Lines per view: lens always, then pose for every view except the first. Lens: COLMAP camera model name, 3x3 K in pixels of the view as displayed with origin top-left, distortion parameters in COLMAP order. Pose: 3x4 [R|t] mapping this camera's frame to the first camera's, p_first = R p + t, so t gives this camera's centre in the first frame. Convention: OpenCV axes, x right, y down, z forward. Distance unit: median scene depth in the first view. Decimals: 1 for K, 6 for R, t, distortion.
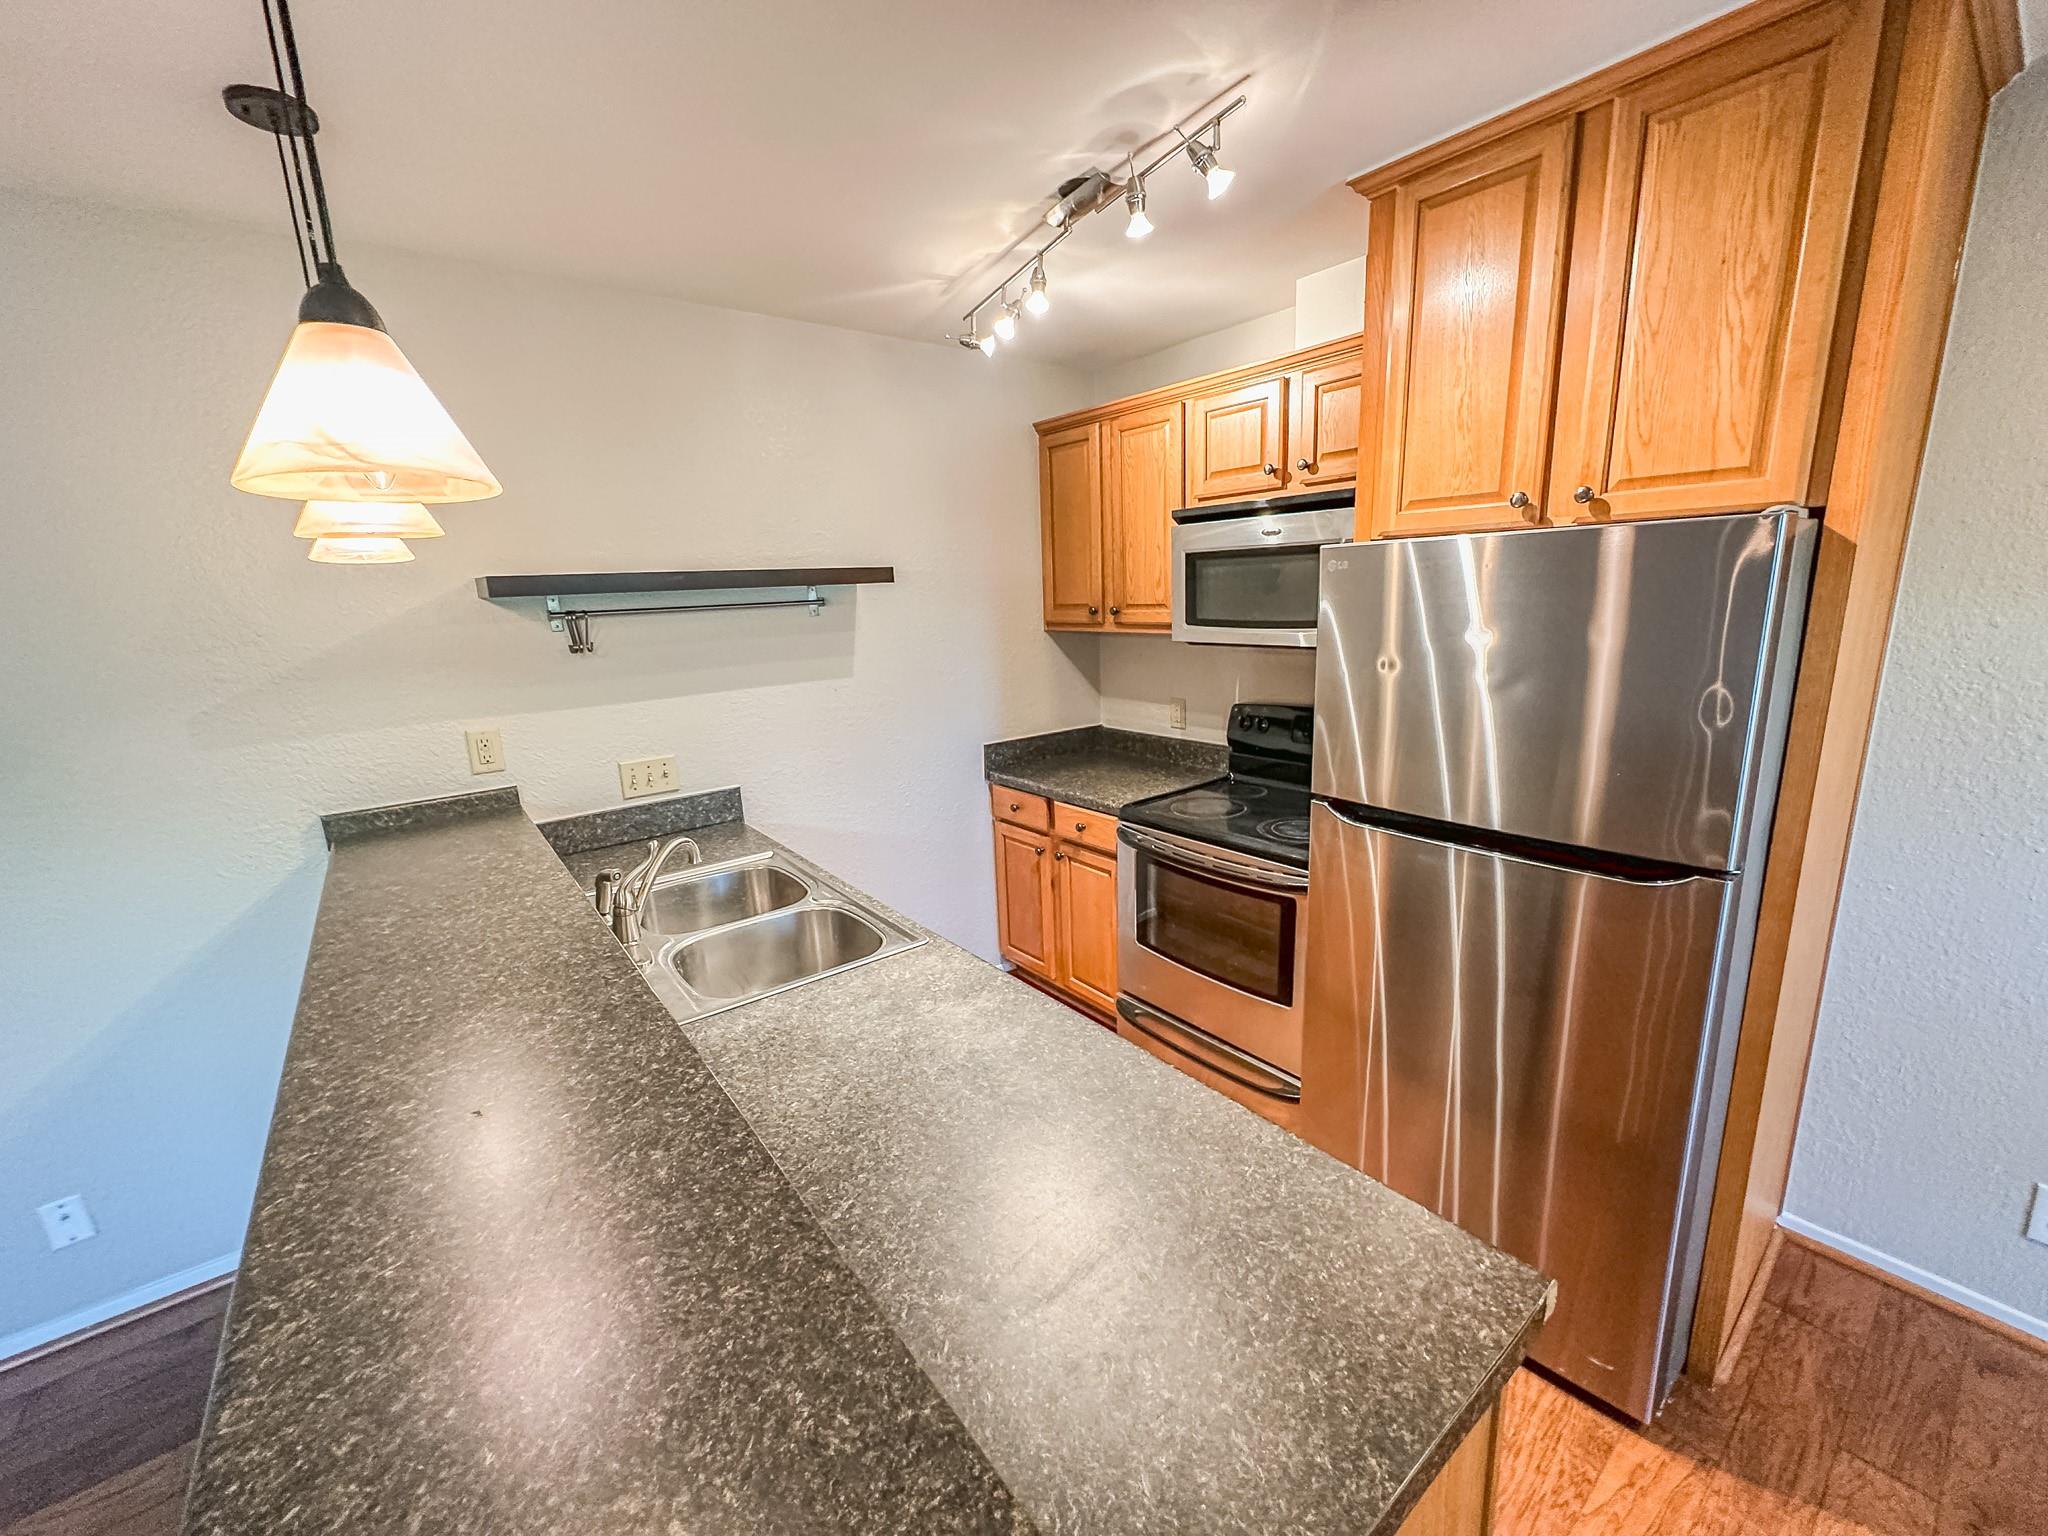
lens RADIAL K [[816.6, 0, 1025.2], [0, 816.6, 767.5], [0, 0, 1]] dist [-0.000798, 0.000376]
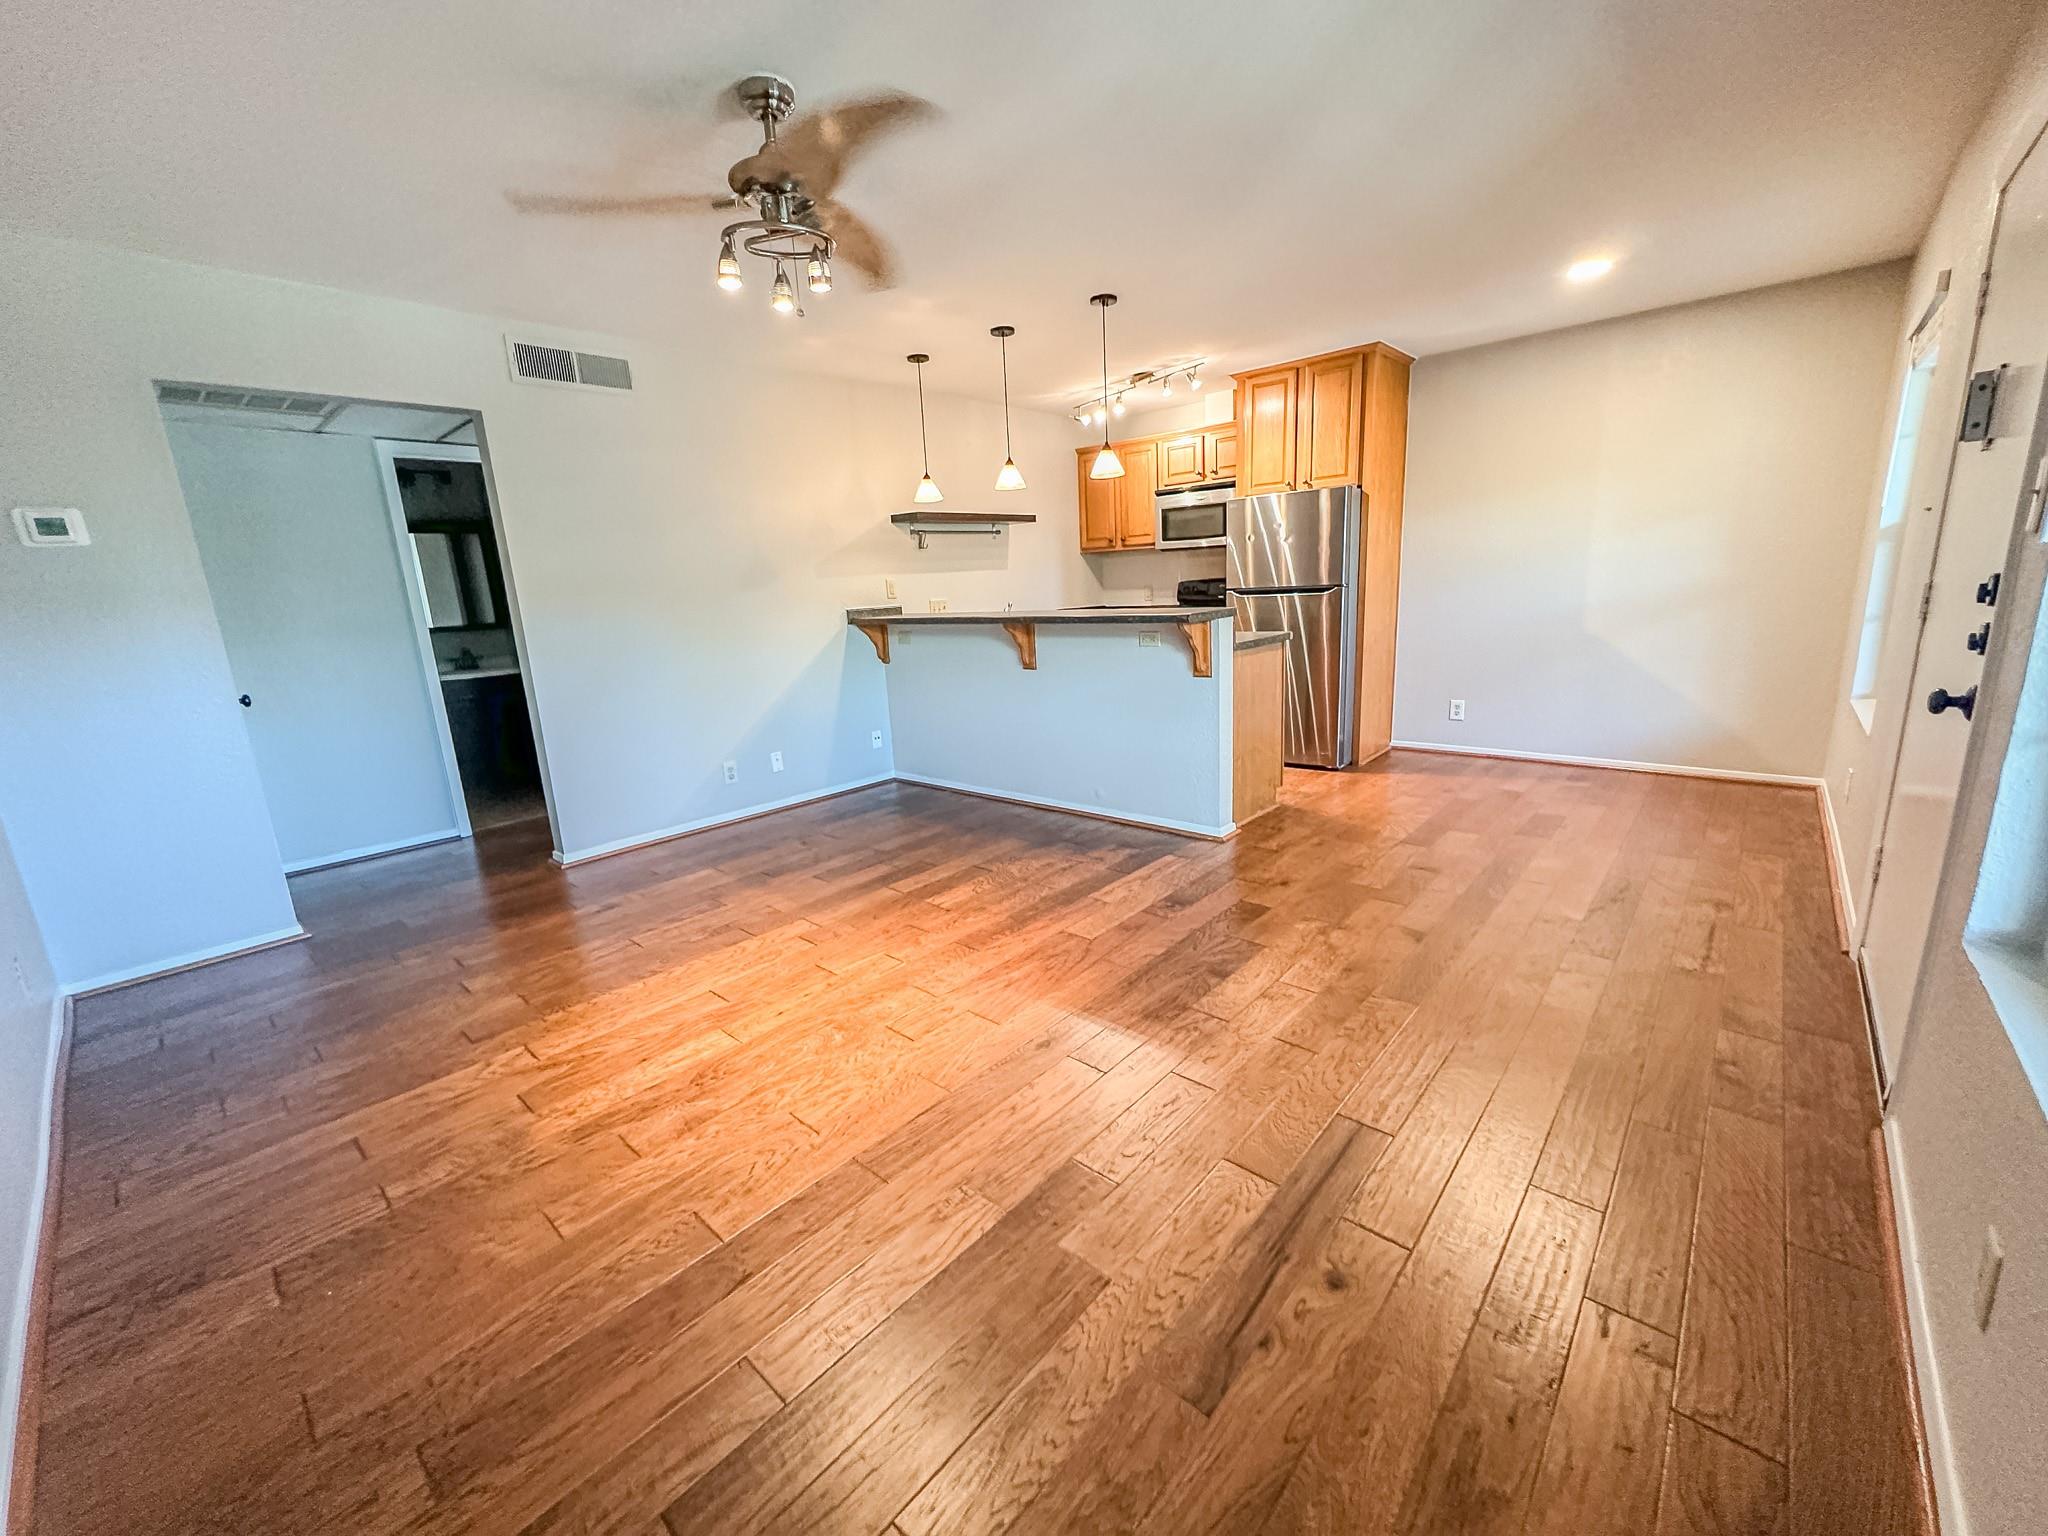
lens RADIAL K [[816.6, 0, 1022.8], [0, 816.6, 769.7], [0, 0, 1]] dist [-0.000798, 0.000376]
pose [[0.984750, -0.050095, 0.166605, -0.666753], [0.049665, 0.998743, 0.006750, 0.476504], [-0.166734, 0.001628, 0.986001, -1.311949]]
